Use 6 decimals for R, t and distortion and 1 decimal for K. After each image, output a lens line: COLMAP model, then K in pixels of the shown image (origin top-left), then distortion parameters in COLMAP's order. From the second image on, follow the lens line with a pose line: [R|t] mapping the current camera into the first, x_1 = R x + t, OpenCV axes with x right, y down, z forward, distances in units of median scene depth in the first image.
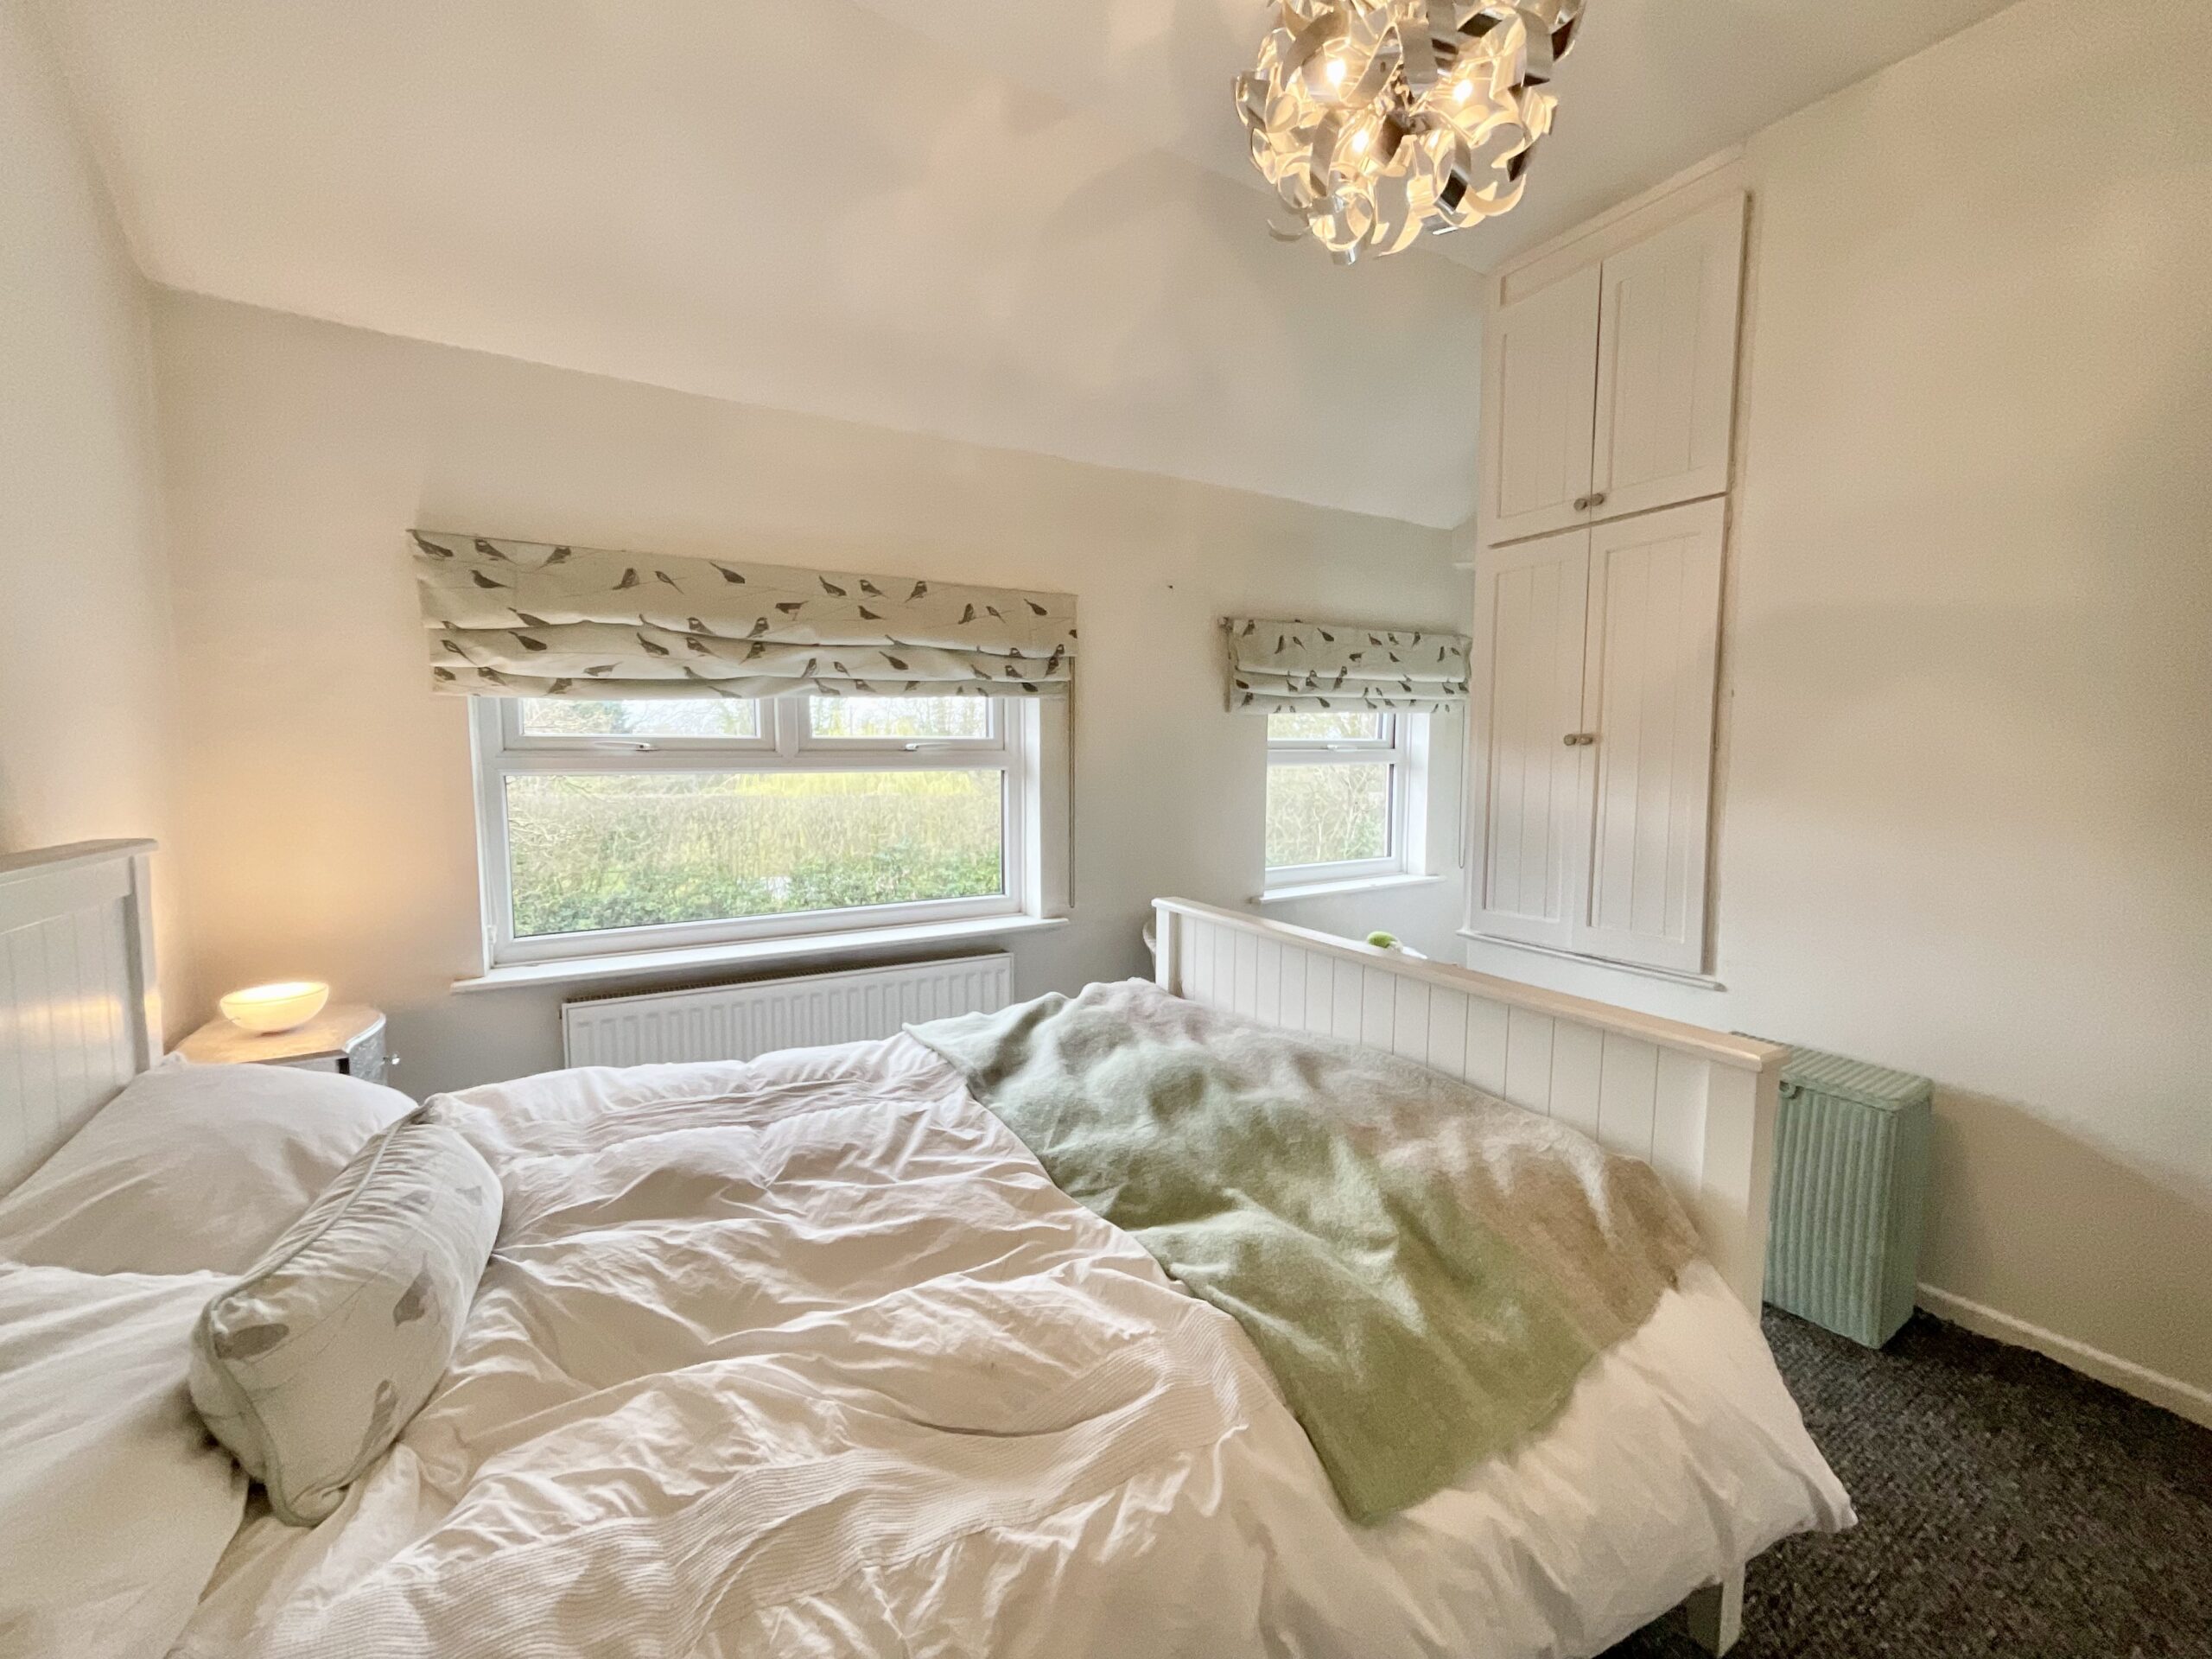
lens RADIAL K [[901.6, 0, 1101.7], [0, 901.6, 833.4], [0, 0, 1]] dist [-0.001151, 0.000132]
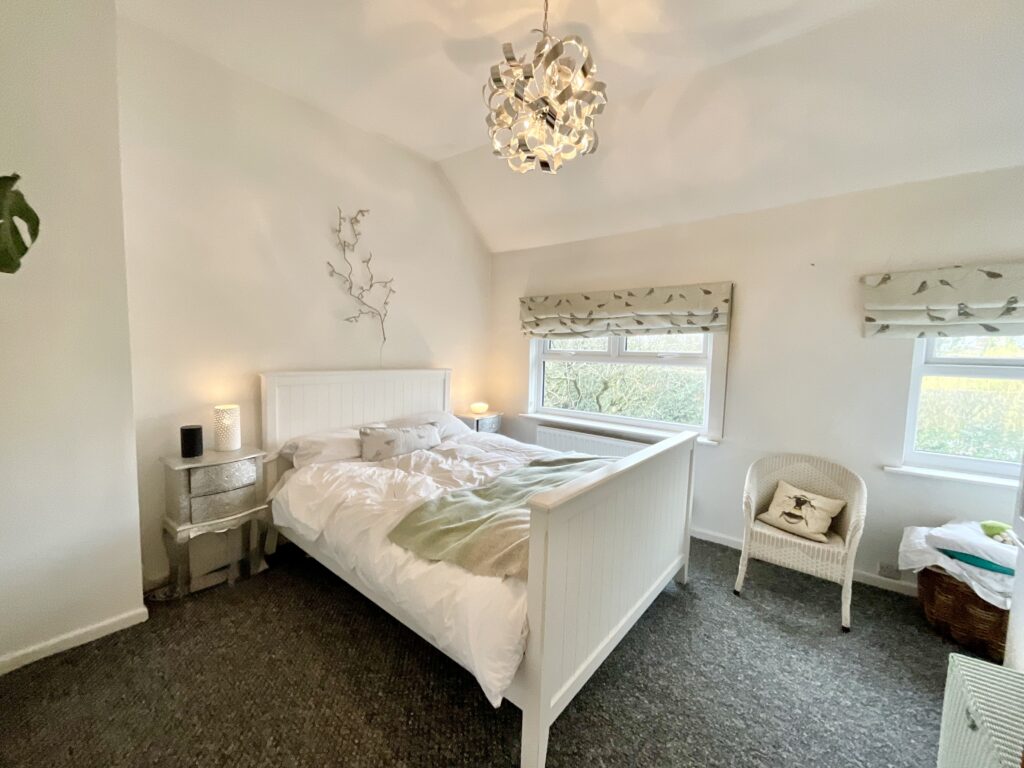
lens RADIAL K [[417.4, 0, 510.0], [0, 417.4, 385.8], [0, 0, 1]] dist [-0.001151, 0.000132]
pose [[0.348987, 0.085828, -0.933189, 0.783137], [-0.109932, 0.992671, 0.050187, -0.032349], [0.930657, 0.085072, 0.355865, 0.272838]]
